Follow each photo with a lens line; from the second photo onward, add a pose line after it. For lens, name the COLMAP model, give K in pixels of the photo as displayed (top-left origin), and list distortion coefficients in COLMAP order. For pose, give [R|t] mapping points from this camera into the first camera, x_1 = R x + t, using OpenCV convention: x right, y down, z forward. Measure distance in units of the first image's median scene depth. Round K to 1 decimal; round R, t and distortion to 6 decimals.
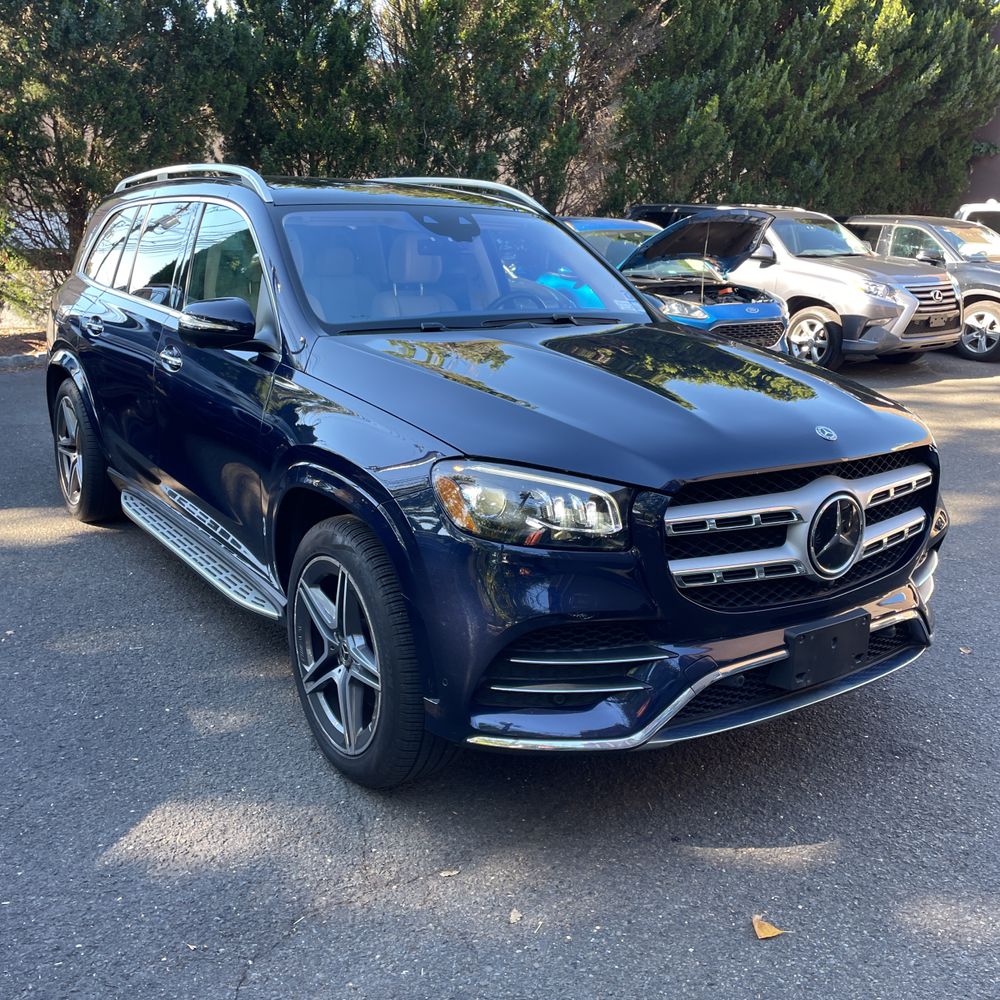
lens RADIAL K [[1025.9, 0, 509.3], [0, 1025.9, 496.5], [0, 0, 1]] dist [0.093201, -0.132022]
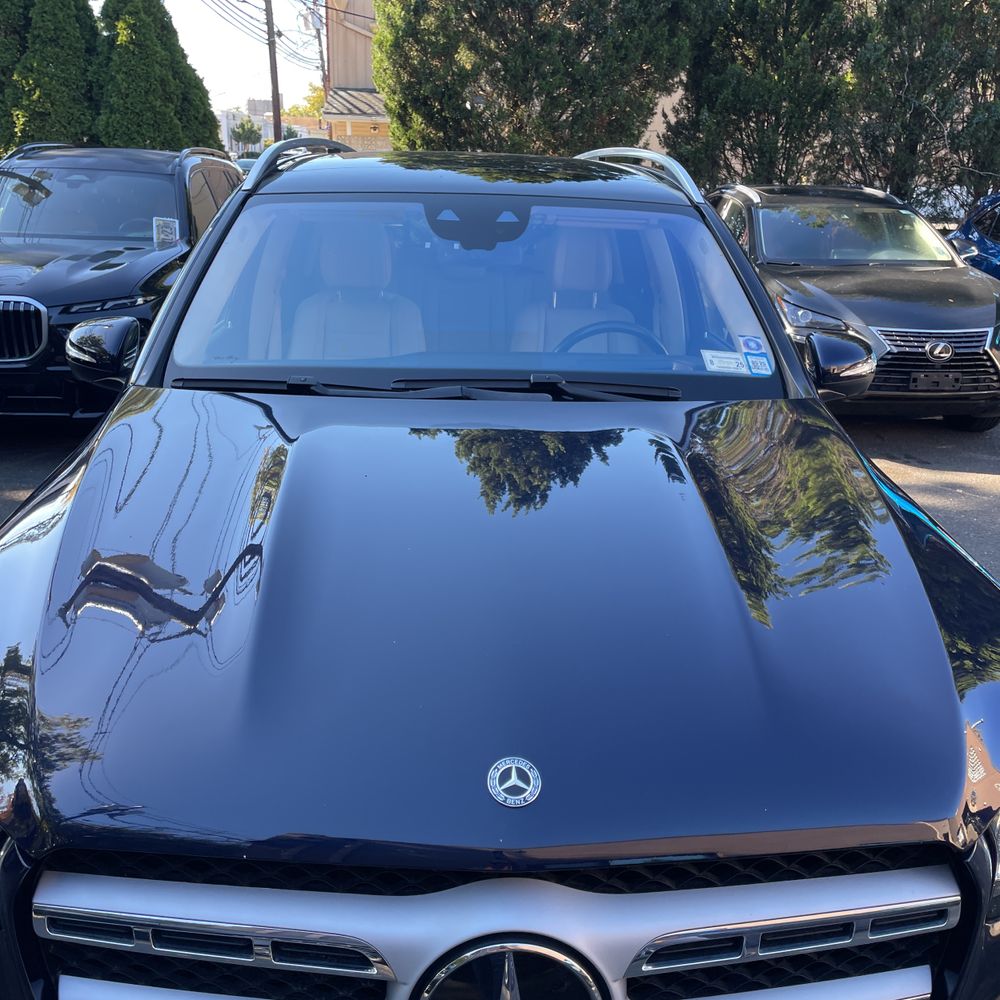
lens RADIAL K [[1025.9, 0, 509.3], [0, 1025.9, 496.5], [0, 0, 1]] dist [0.093201, -0.132022]
pose [[0.847539, 0.157579, -0.506800, 0.486252], [-0.139643, 0.987470, 0.073504, -0.200453], [0.512033, 0.008474, 0.858924, 0.619396]]
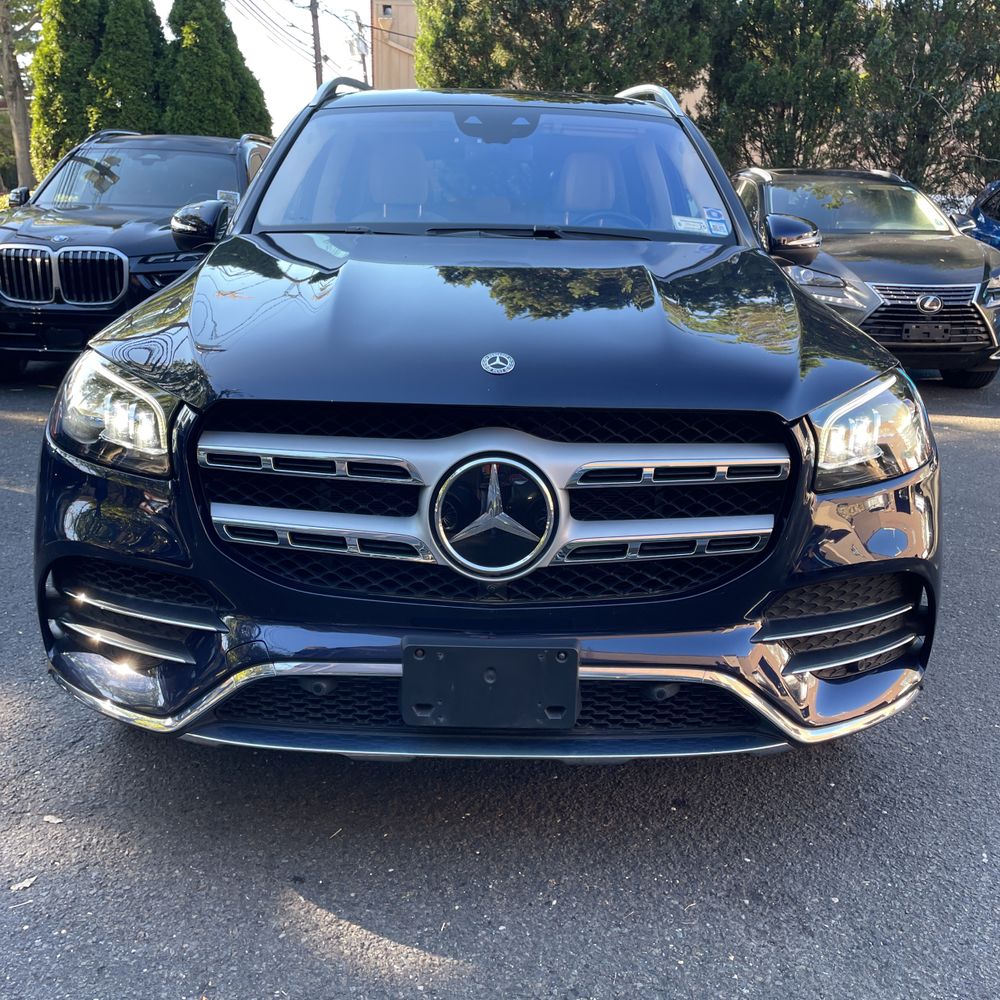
lens RADIAL K [[1031.2, 0, 508.2], [0, 1031.2, 492.2], [0, 0, 1]] dist [0.096897, -0.144885]
pose [[0.826649, 0.148345, -0.542813, 0.669664], [-0.145030, 0.988203, 0.049199, -0.012180], [0.543708, 0.038054, 0.838412, 0.432325]]
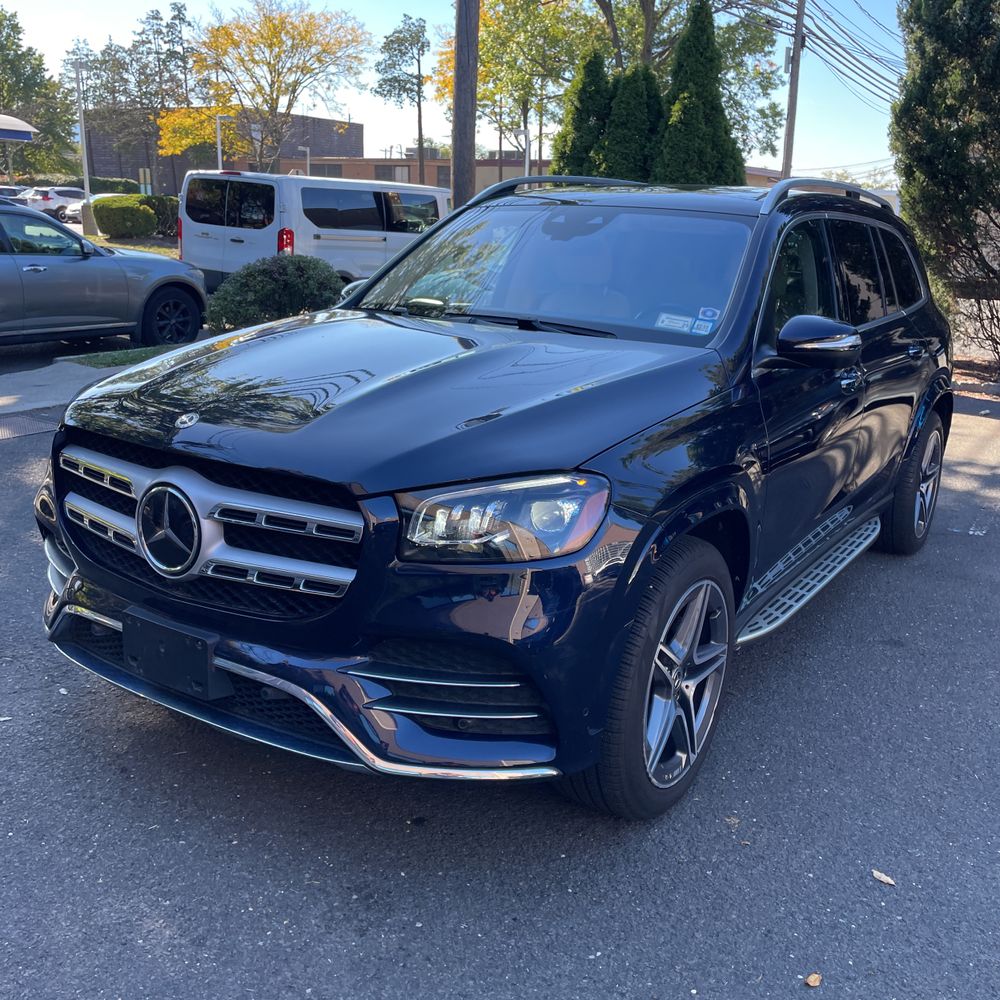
lens RADIAL K [[1036.6, 0, 503.6], [0, 1036.6, 475.9], [0, 0, 1]] dist [0.120153, -0.157000]
pose [[0.374796, 0.209183, -0.903200, 1.235467], [-0.265526, 0.957622, 0.111604, -0.188296], [0.888270, 0.197994, 0.414456, 0.849109]]
